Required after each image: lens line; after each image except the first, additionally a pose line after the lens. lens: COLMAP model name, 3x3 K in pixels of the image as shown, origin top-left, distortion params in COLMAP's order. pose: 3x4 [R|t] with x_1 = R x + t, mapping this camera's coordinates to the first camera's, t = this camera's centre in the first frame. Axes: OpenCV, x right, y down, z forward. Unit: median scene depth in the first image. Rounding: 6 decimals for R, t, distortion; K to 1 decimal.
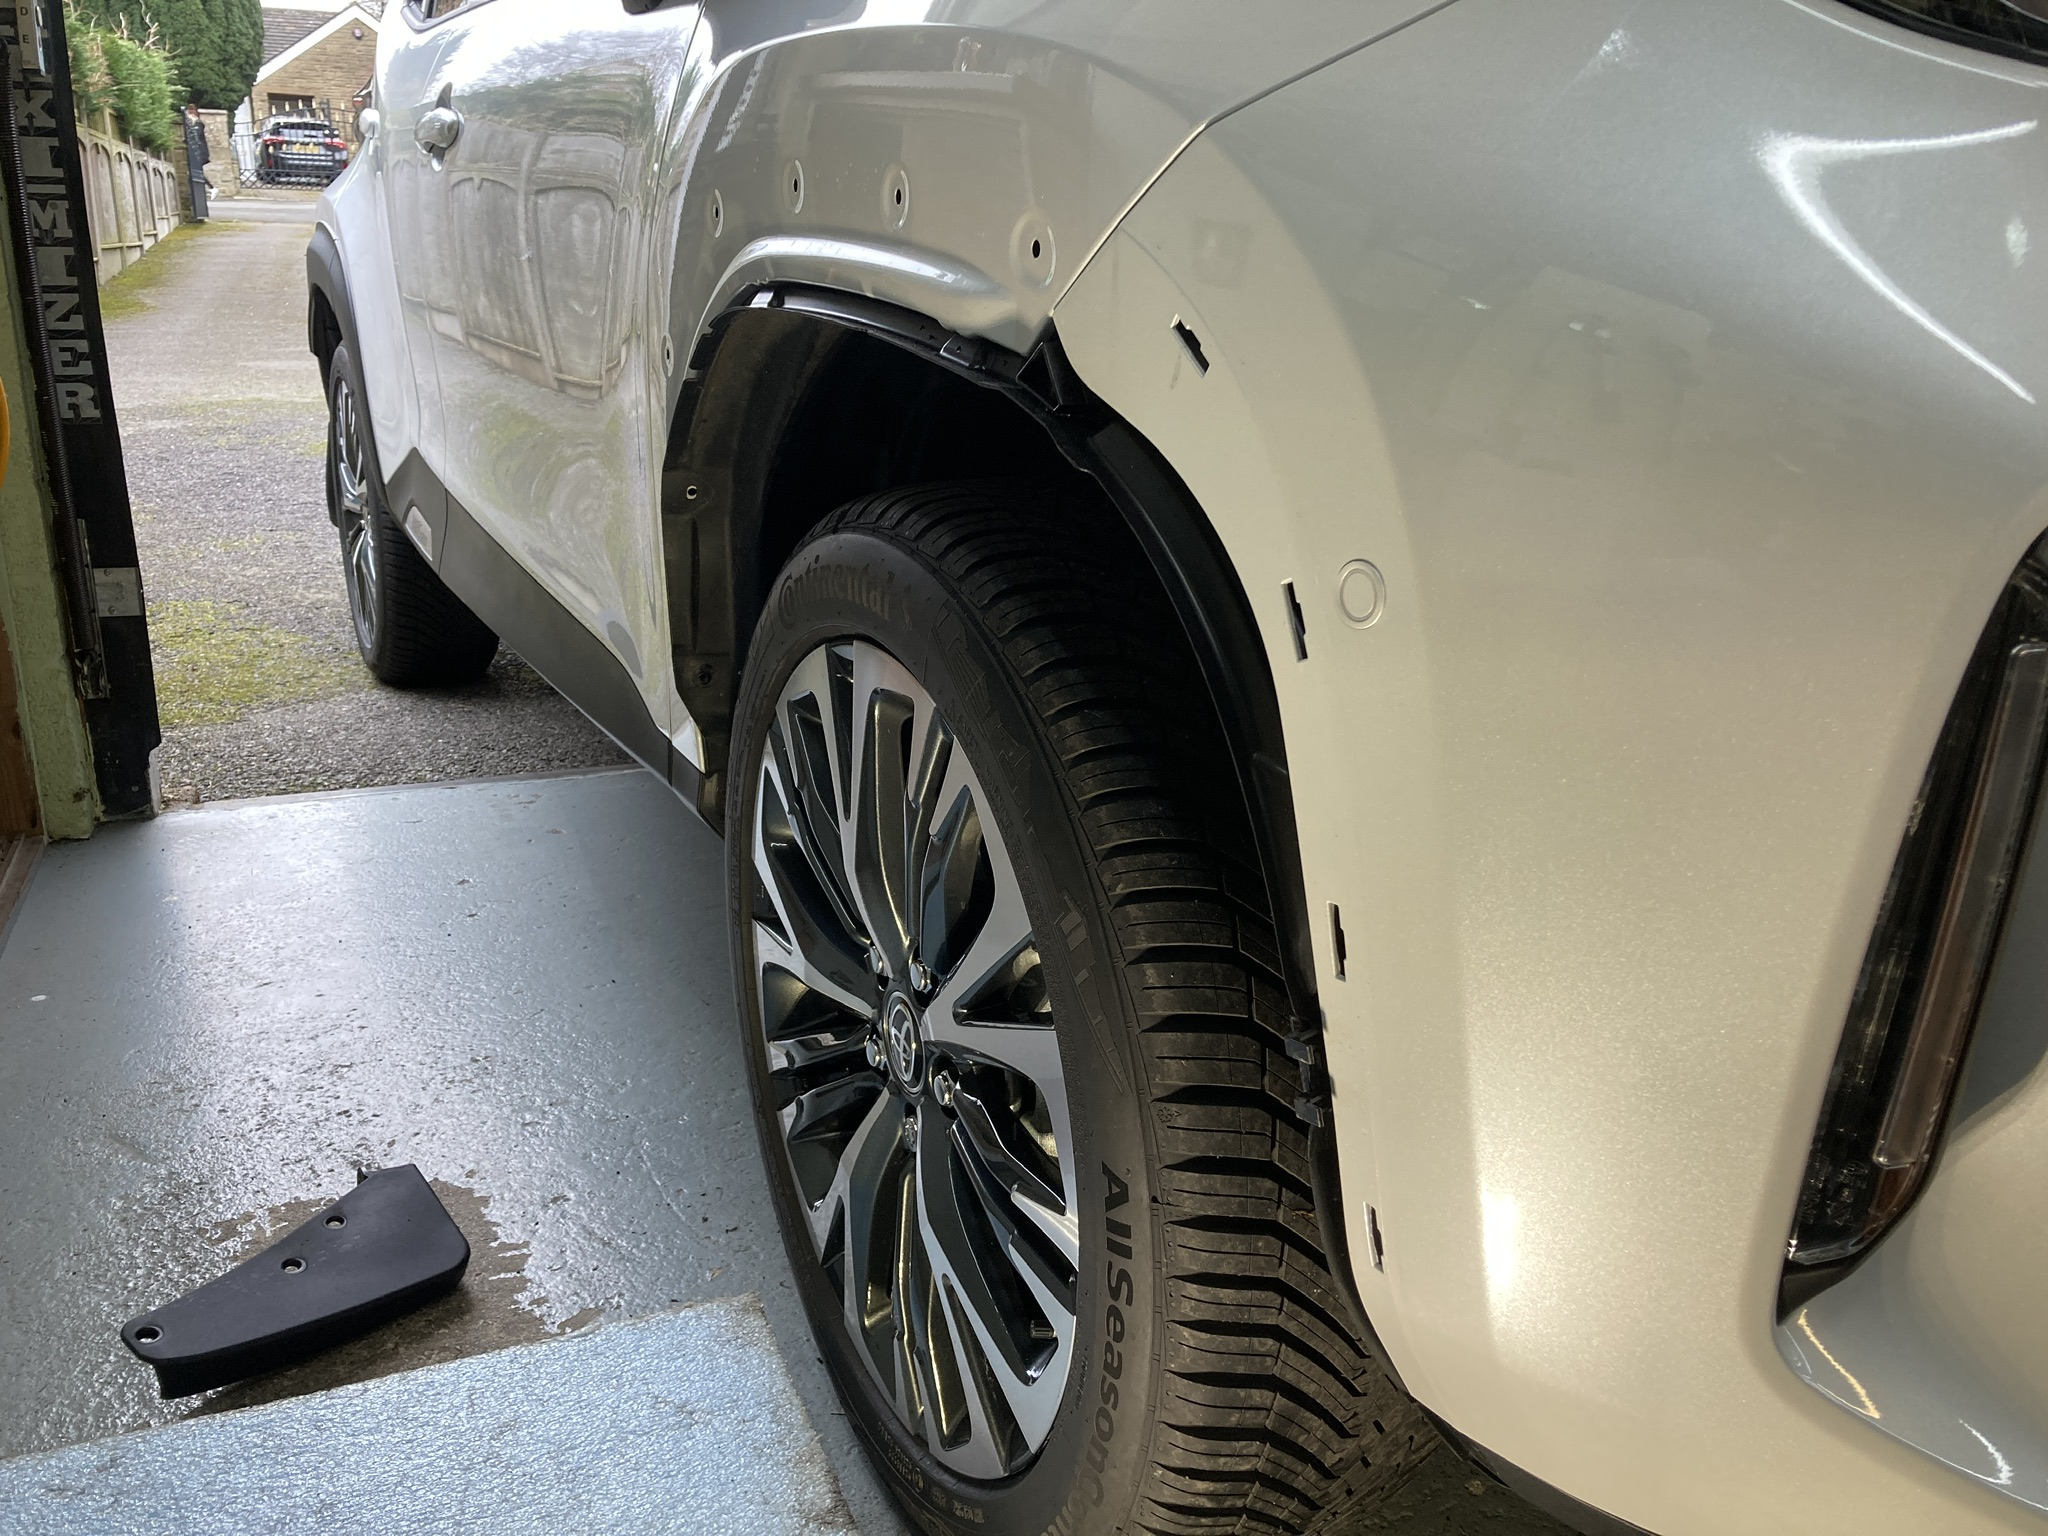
lens RADIAL K [[1736.0, 0, 1024.0], [0, 1736.0, 768.0], [0, 0, 1]] dist [0.076573, -0.007401]
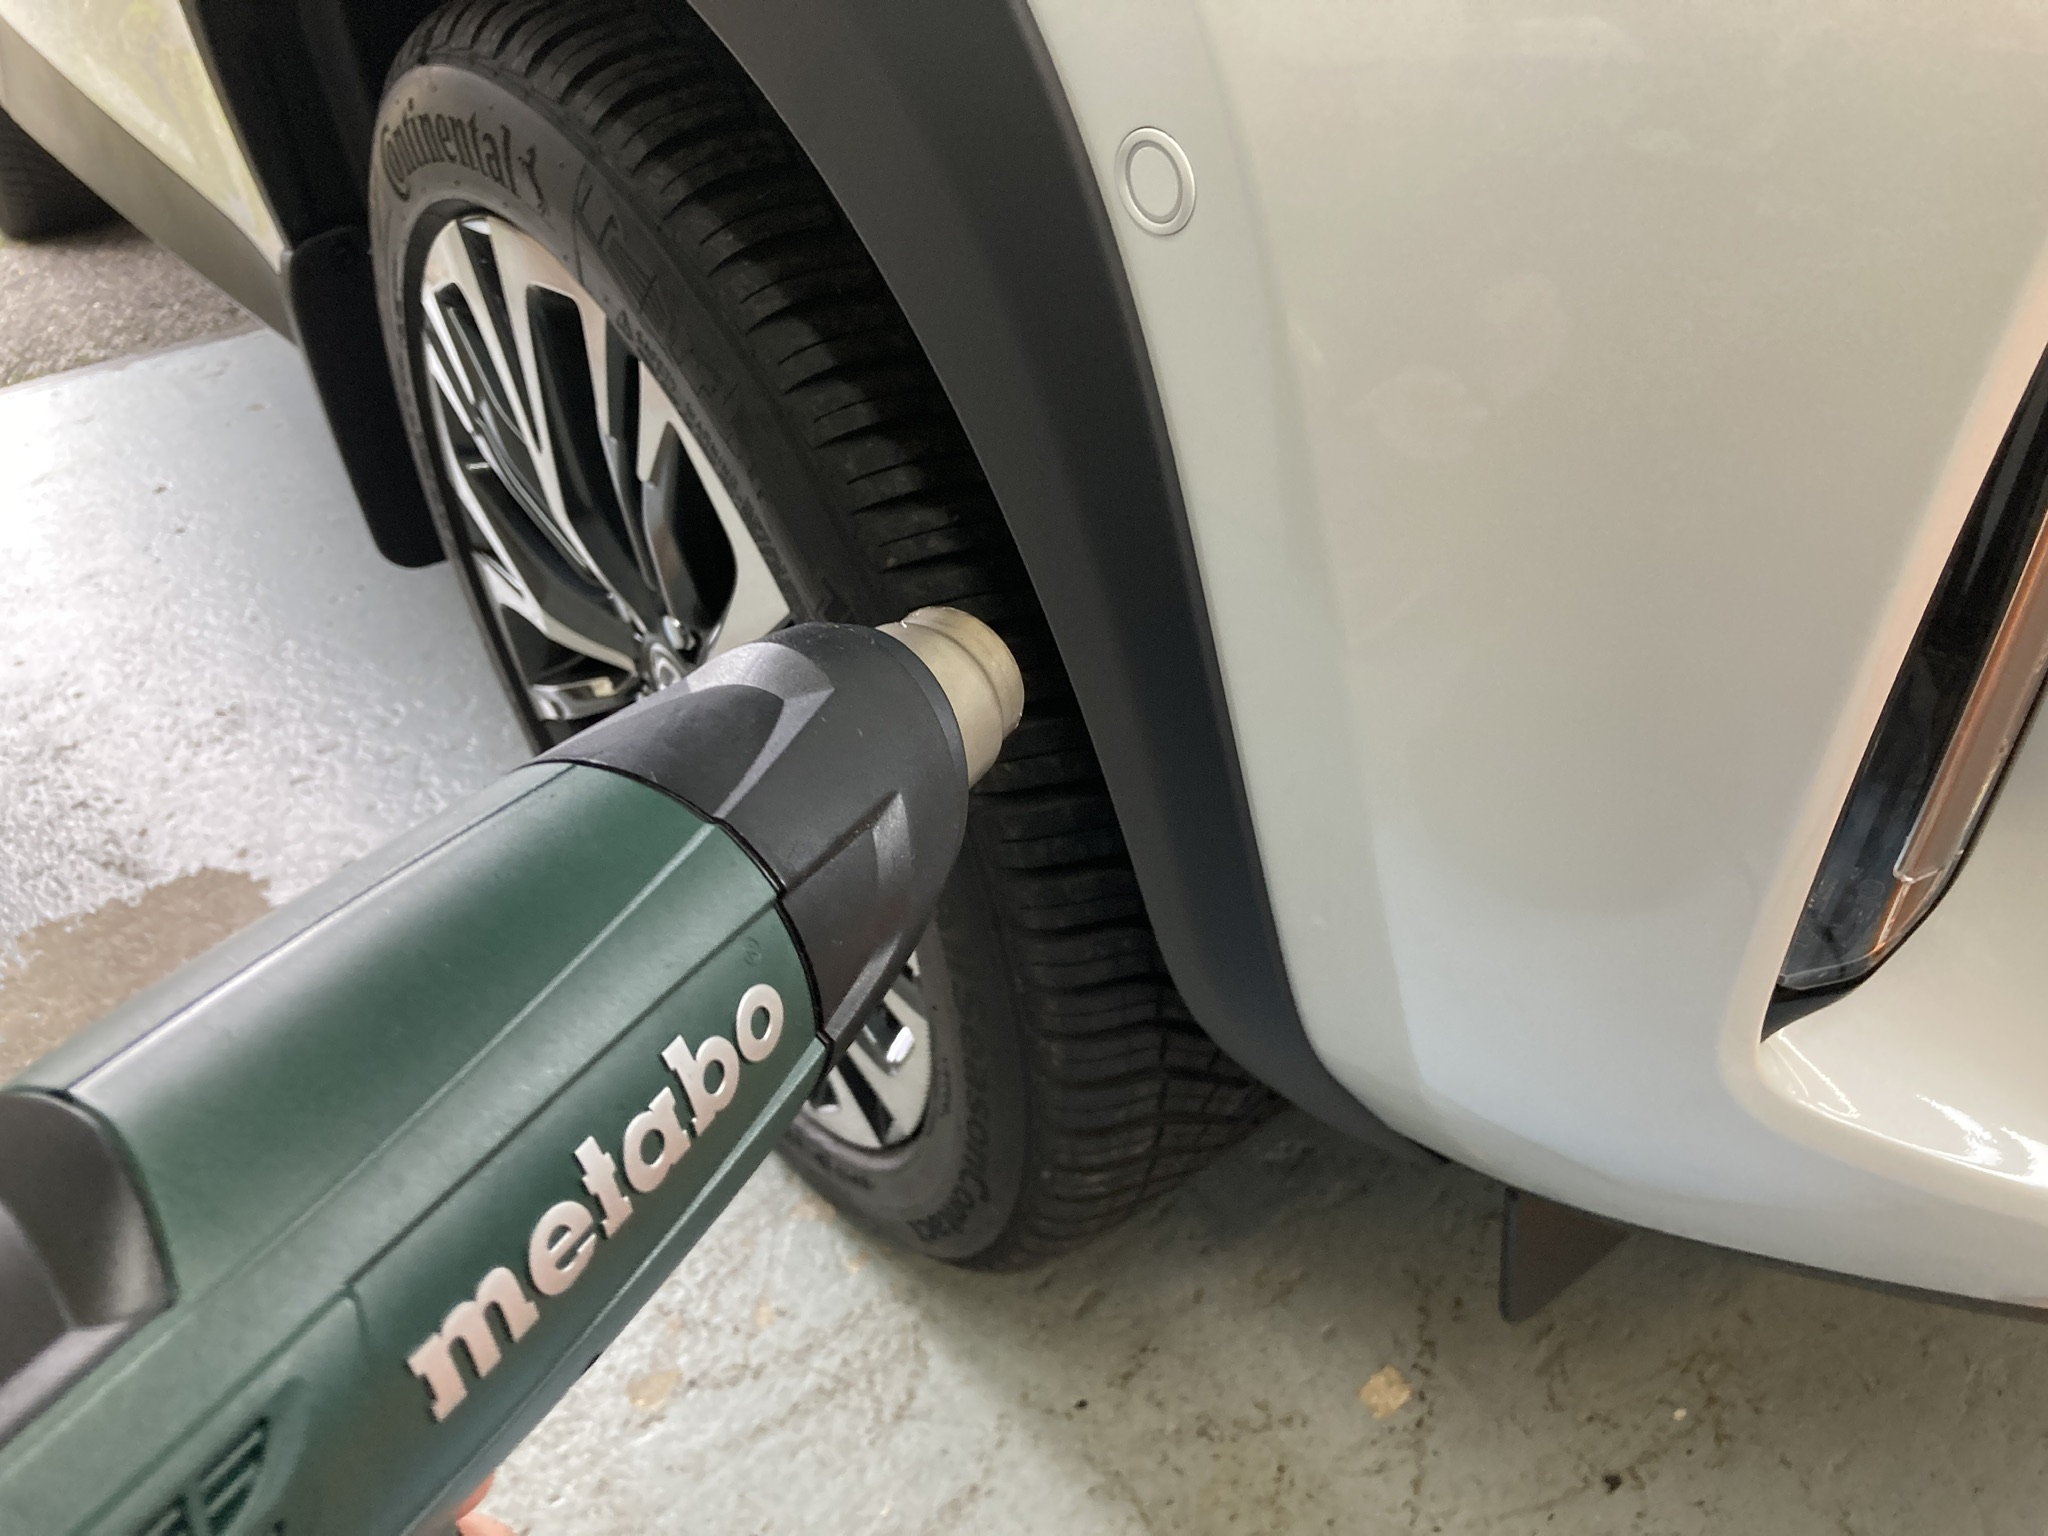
lens RADIAL K [[1736.0, 0, 1024.0], [0, 1736.0, 768.0], [0, 0, 1]] dist [0.076573, -0.007401]
pose [[0.979921, -0.186124, 0.071497, 0.018344], [0.153677, 0.933519, 0.323922, -0.036734], [-0.127033, -0.306430, 0.943379, 0.104009]]
